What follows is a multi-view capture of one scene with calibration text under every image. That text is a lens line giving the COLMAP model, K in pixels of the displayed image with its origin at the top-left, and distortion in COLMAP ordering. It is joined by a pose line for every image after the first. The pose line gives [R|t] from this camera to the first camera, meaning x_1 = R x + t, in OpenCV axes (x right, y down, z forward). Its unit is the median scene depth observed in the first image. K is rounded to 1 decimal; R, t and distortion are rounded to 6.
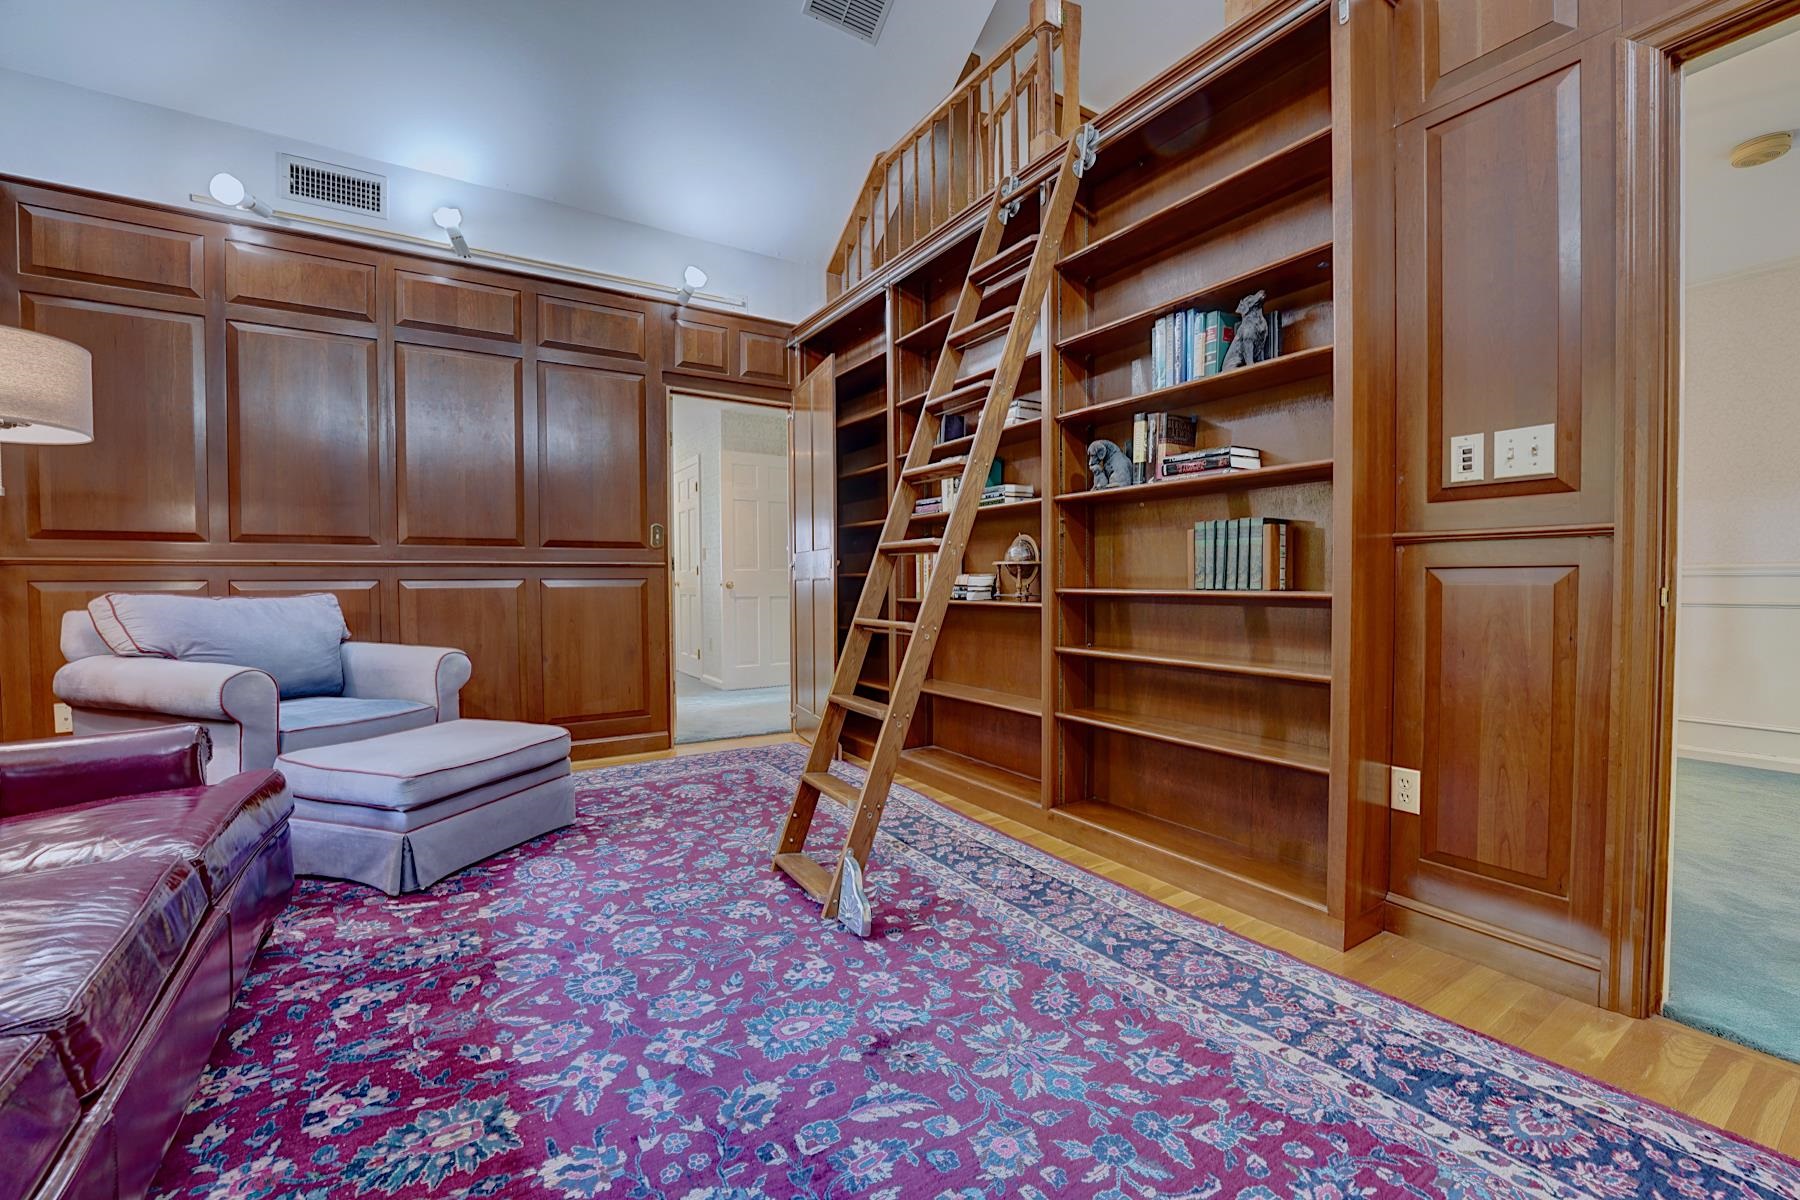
lens RADIAL K [[732.4, 0, 893.6], [0, 732.4, 601.7], [0, 0, 1]] dist [-0.027950, 0.003627]
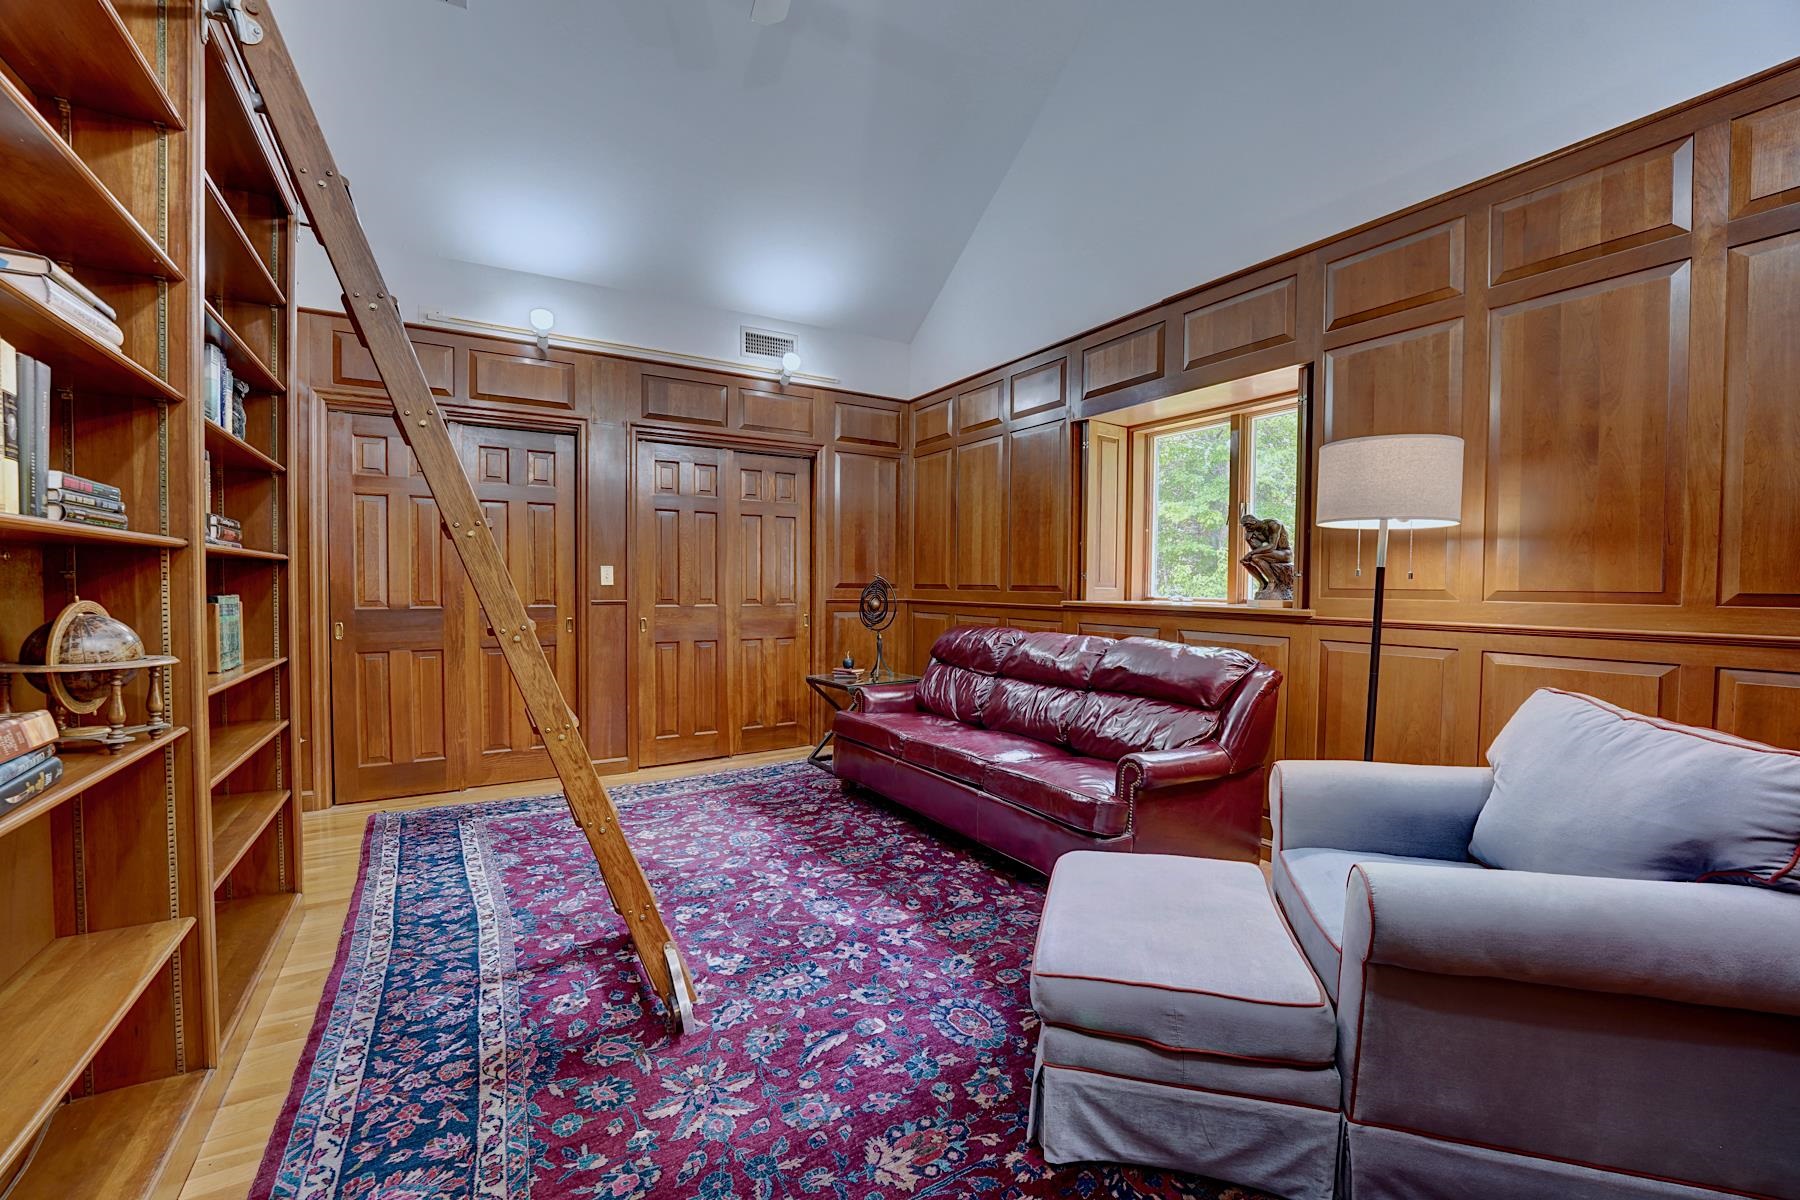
lens RADIAL K [[732.4, 0, 898.1], [0, 732.4, 607.2], [0, 0, 1]] dist [-0.027950, 0.003627]
pose [[-0.999850, -0.002947, 0.017046, -0.431309], [-0.001938, 0.998262, 0.058901, -0.150014], [-0.017190, 0.058859, -0.998118, 1.867814]]
